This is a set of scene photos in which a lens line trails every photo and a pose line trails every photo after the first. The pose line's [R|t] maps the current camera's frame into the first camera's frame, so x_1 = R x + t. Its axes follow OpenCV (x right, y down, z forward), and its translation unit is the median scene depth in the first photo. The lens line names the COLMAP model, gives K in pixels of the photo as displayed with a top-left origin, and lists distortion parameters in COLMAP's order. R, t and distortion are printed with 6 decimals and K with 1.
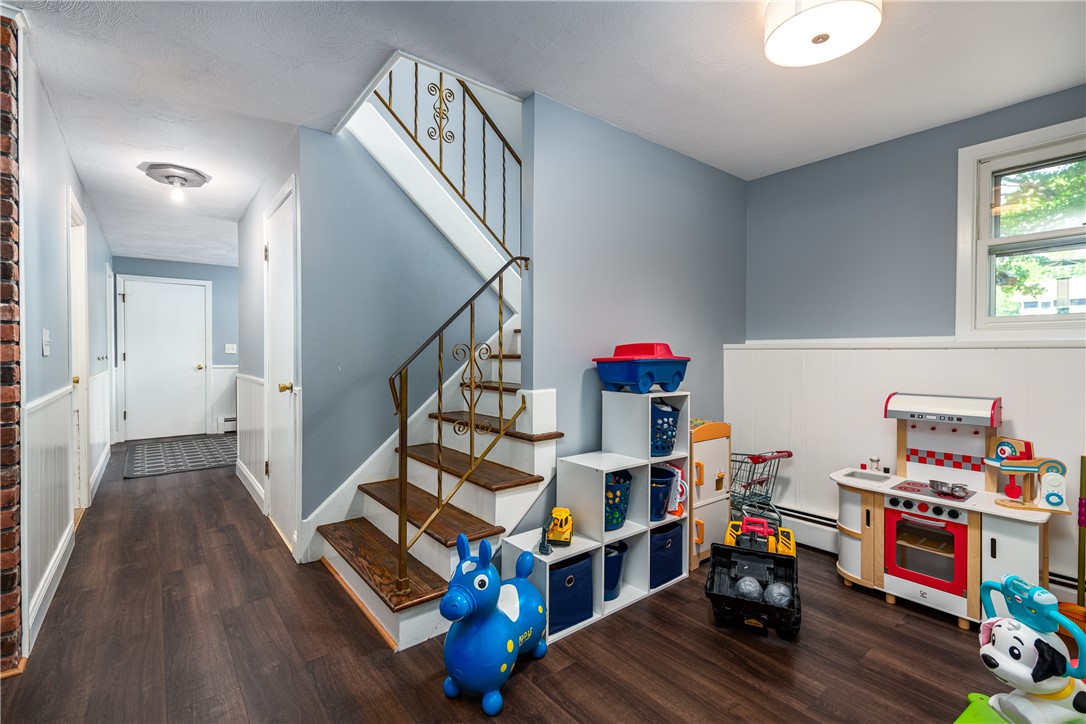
lens RADIAL K [[502.7, 0, 548.2], [0, 502.7, 364.8], [0, 0, 1]] dist [0.009035, -0.000097]
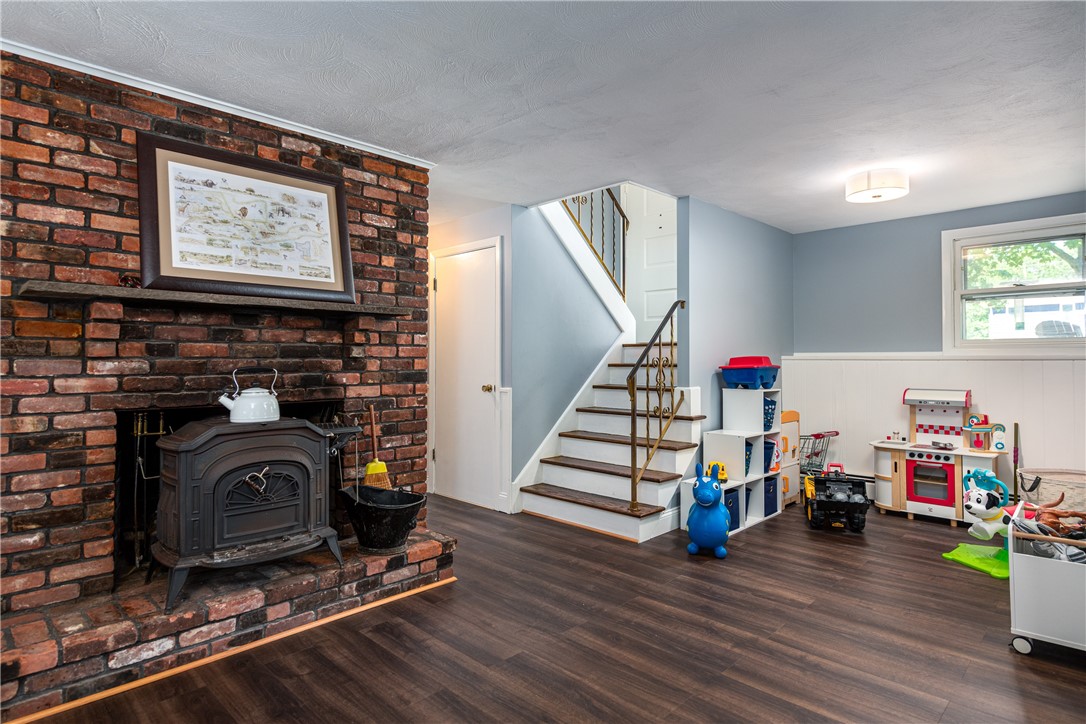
lens RADIAL K [[592.5, 0, 539.5], [0, 592.5, 356.8], [0, 0, 1]] dist [0.004699, 0.000957]
pose [[0.994974, -0.000558, 0.100135, -0.669563], [0.003728, 0.999498, -0.031468, 0.012521], [-0.100068, 0.031683, 0.994476, -0.756121]]
